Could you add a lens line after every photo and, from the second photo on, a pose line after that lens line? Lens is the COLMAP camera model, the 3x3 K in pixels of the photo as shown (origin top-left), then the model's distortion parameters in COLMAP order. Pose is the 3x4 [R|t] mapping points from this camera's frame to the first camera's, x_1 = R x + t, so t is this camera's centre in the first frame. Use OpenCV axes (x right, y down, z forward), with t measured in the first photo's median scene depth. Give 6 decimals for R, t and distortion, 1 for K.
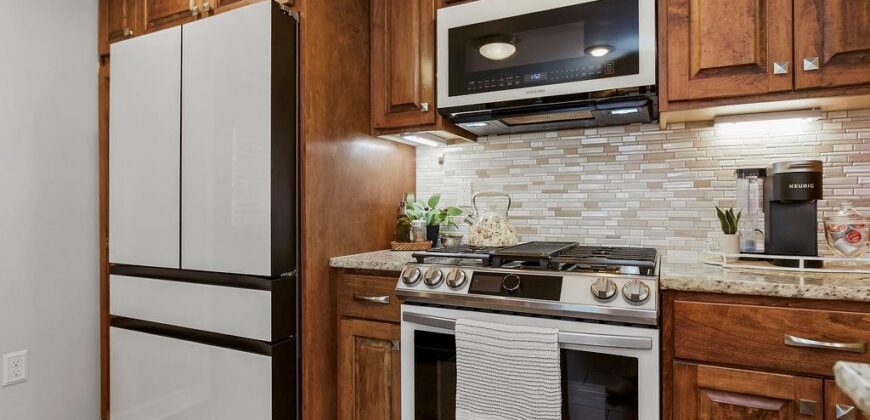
lens RADIAL K [[504.1, 0, 410.2], [0, 504.1, 207.3], [0, 0, 1]] dist [-0.000799, -0.006577]
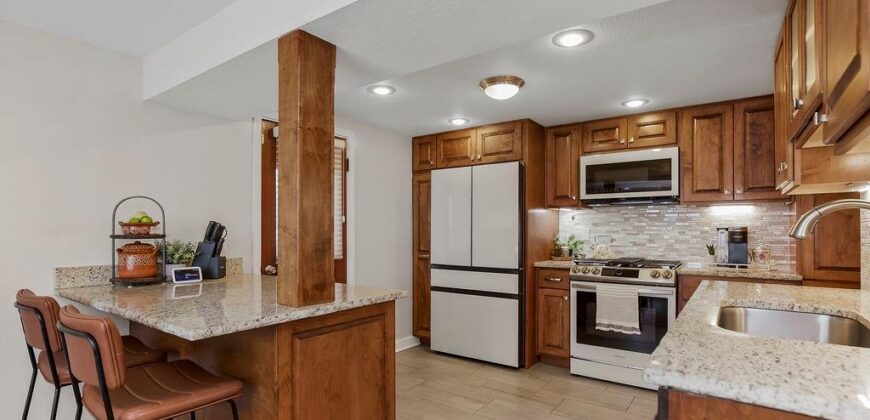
lens RADIAL K [[411.4, 0, 425.1], [0, 411.4, 230.7], [0, 0, 1]] dist [-0.009776, 0.000385]
pose [[0.987125, 0.005006, -0.159871, -0.412467], [-0.004951, 0.999987, 0.000738, -0.058463], [0.159873, 0.000063, 0.987138, -1.163316]]
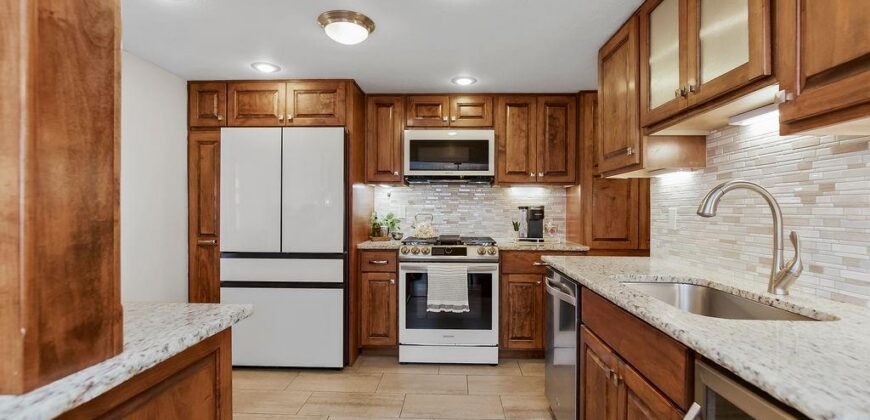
lens RADIAL K [[411.4, 0, 449.2], [0, 411.4, 212.4], [0, 0, 1]] dist [-0.009776, 0.000385]
pose [[0.905813, 0.005443, 0.423643, -0.622313], [-0.008317, 0.999953, 0.004936, -0.053776], [-0.423596, -0.007995, 0.905816, -0.836614]]
